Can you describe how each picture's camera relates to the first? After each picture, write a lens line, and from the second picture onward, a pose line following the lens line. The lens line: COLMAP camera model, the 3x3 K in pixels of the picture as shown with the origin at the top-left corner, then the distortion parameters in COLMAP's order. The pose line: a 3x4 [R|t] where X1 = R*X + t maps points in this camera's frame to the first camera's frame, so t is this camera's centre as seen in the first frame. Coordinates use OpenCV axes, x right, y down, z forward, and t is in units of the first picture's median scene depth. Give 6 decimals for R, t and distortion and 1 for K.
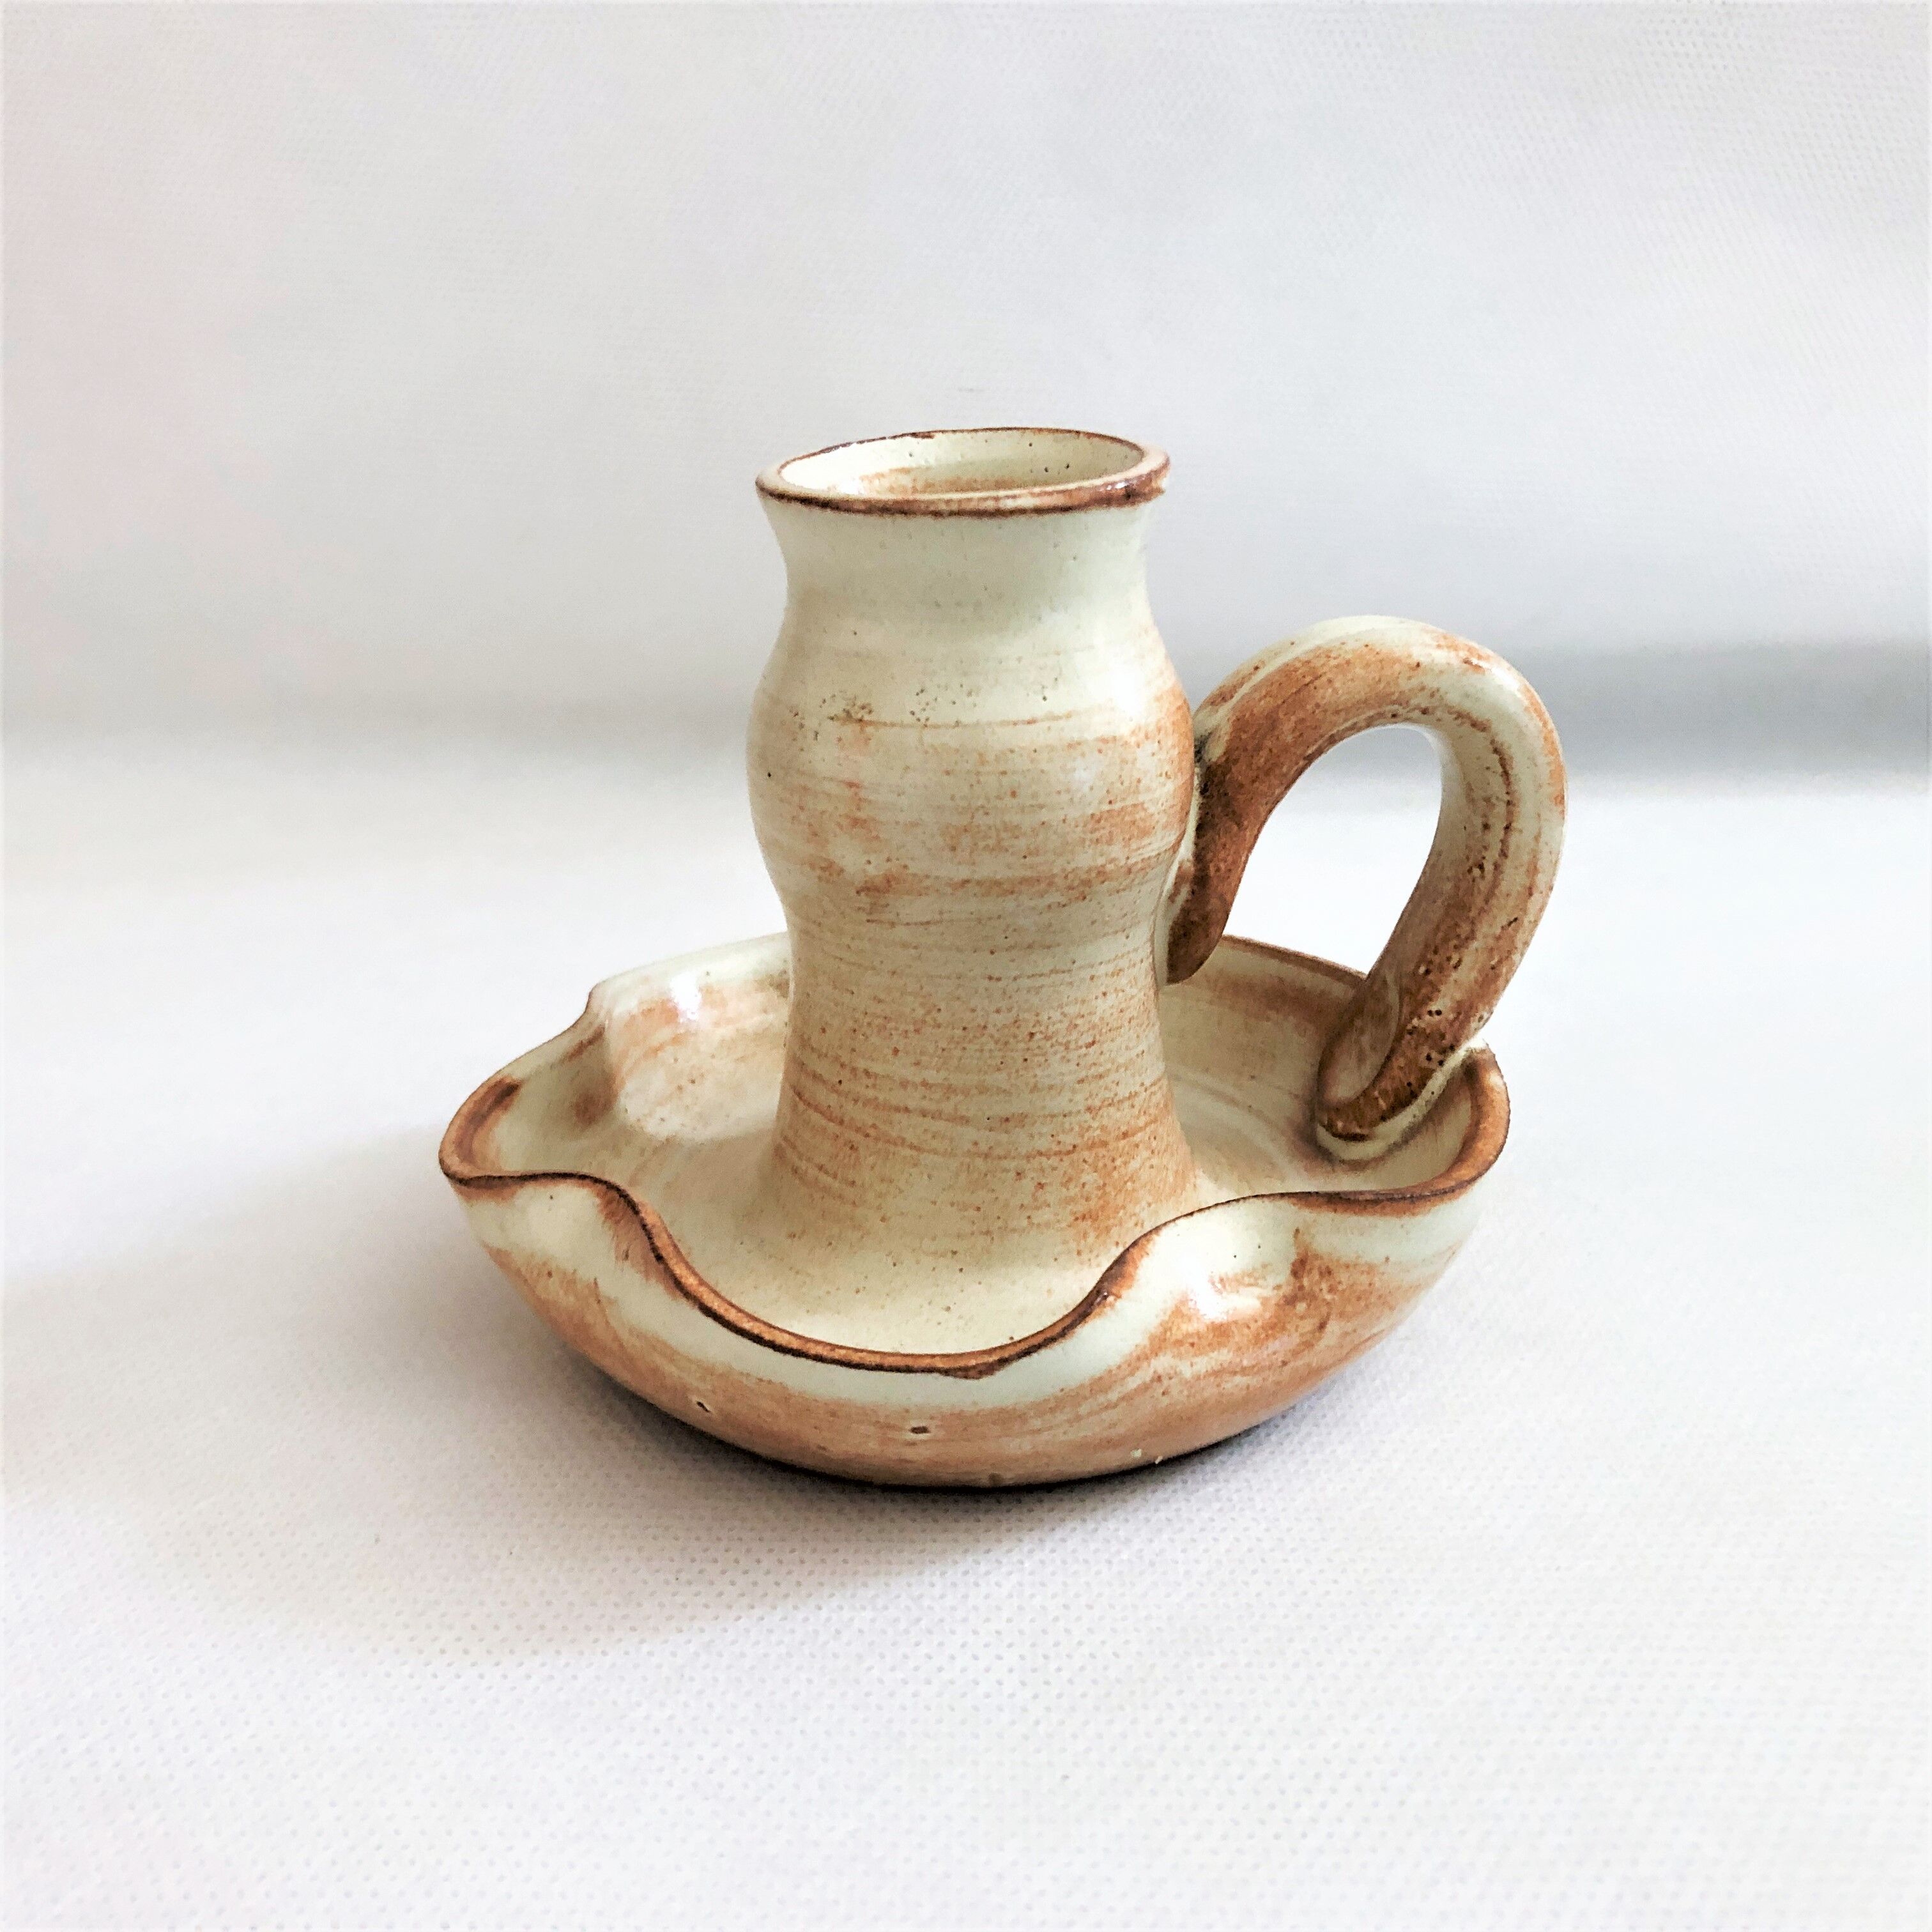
lens RADIAL K [[2183.1, 0, 938.7], [0, 2183.1, 973.4], [0, 0, 1]] dist [0.088419, -0.348163]
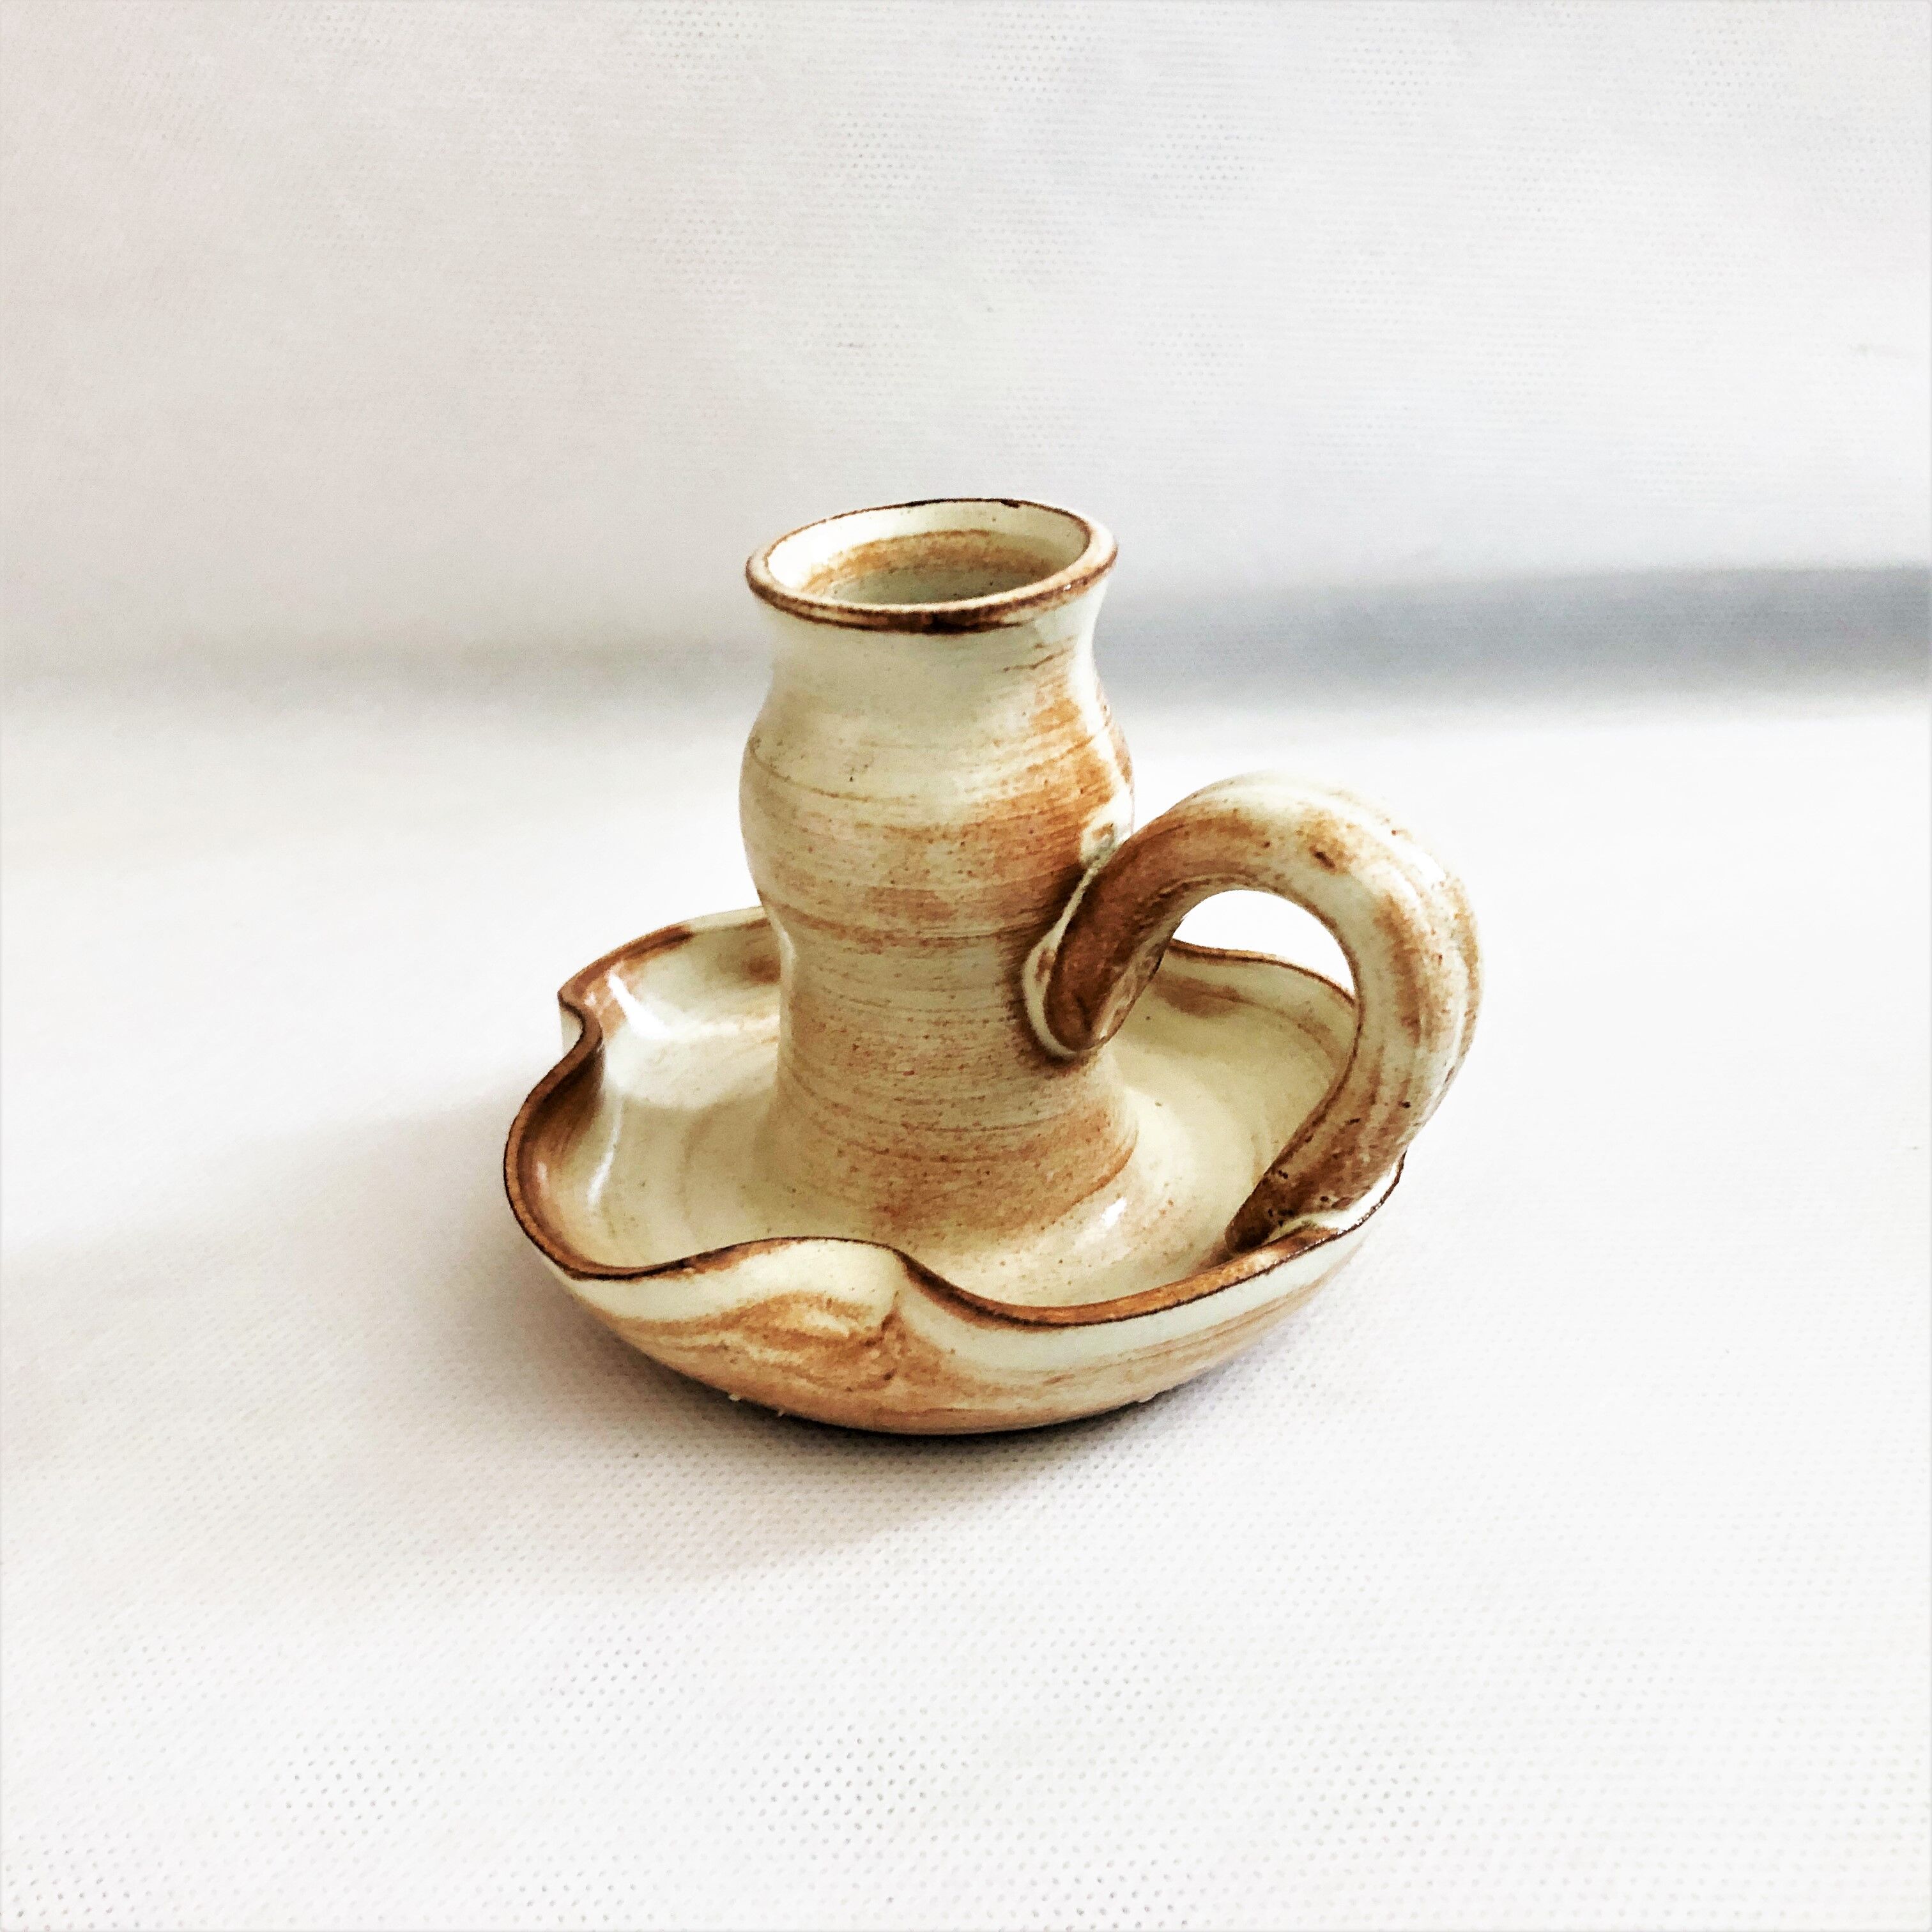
lens RADIAL K [[2183.1, 0, 938.7], [0, 2183.1, 973.4], [0, 0, 1]] dist [0.088419, -0.348163]
pose [[0.693735, 0.348953, -0.630050, 0.787043], [-0.245632, 0.936974, 0.248483, -0.306198], [0.677050, -0.017622, 0.735726, 0.170881]]
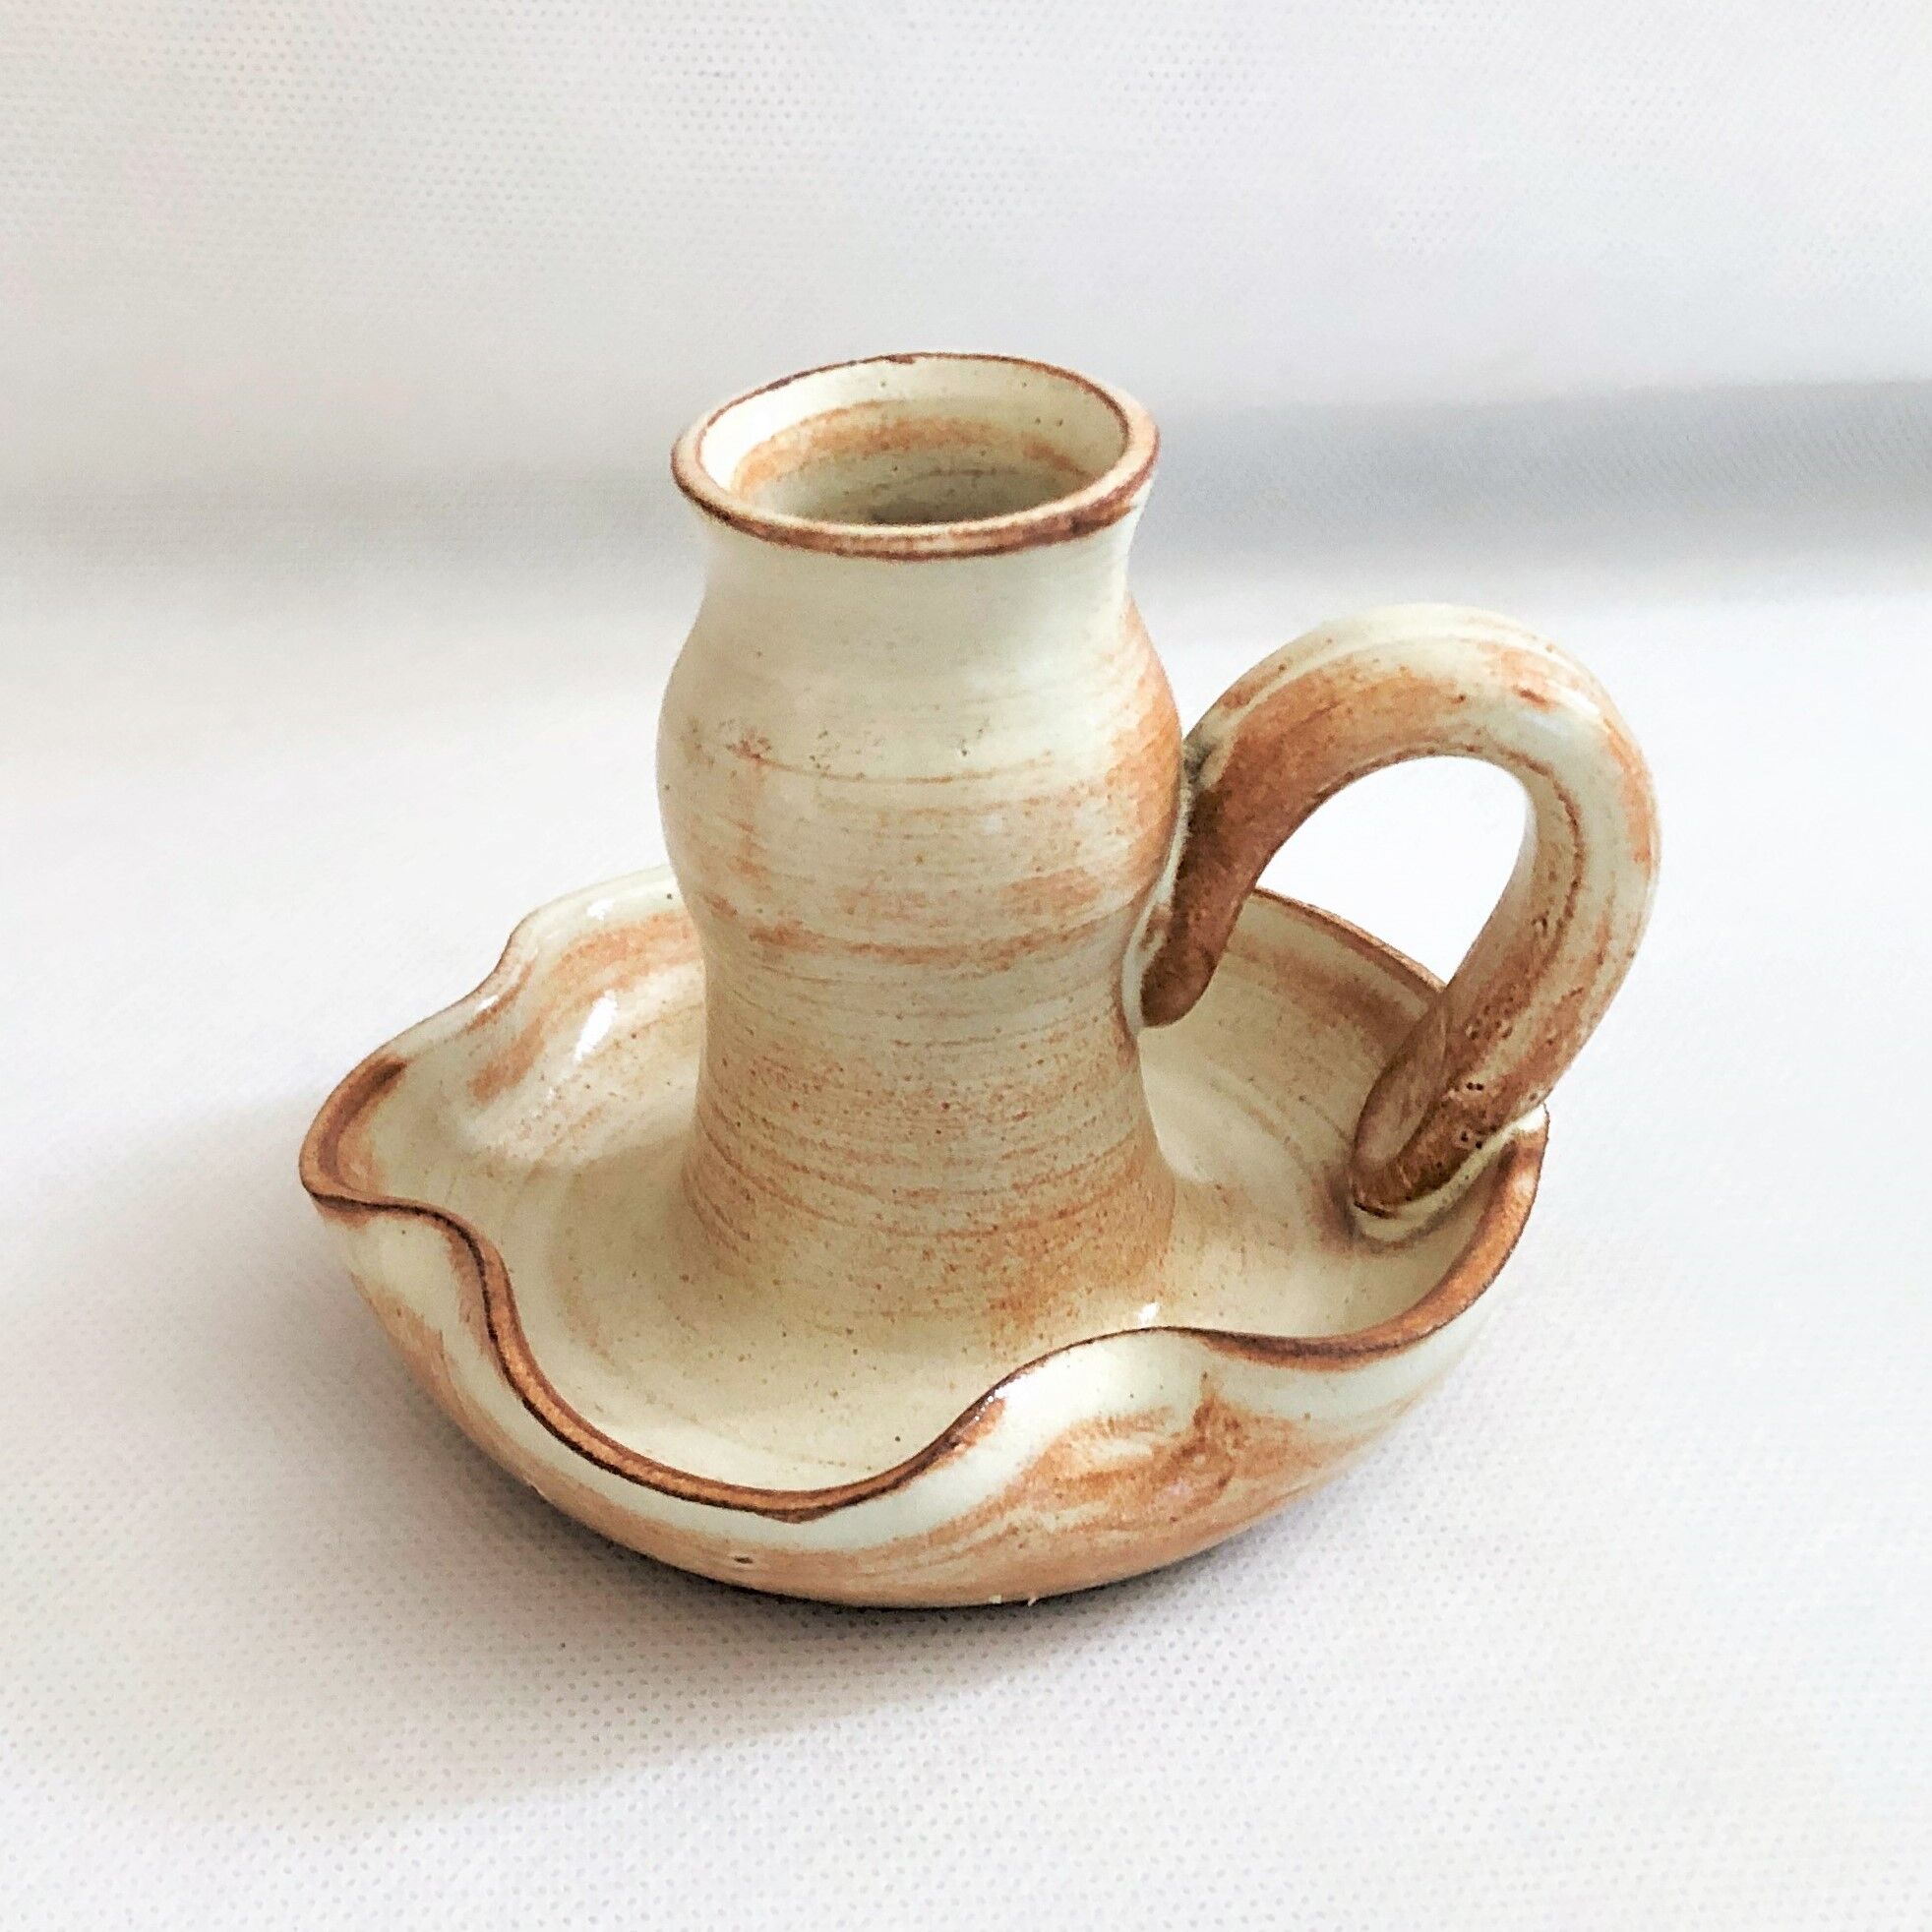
lens RADIAL K [[3351.1, 0, 848.0], [0, 3351.1, 950.7], [0, 0, 1]] dist [0.100056, -0.063724]
pose [[0.983862, 0.093817, -0.152362, 0.199699], [-0.068161, 0.983826, 0.165650, -0.248772], [0.165438, -0.152592, 0.974344, -0.295839]]
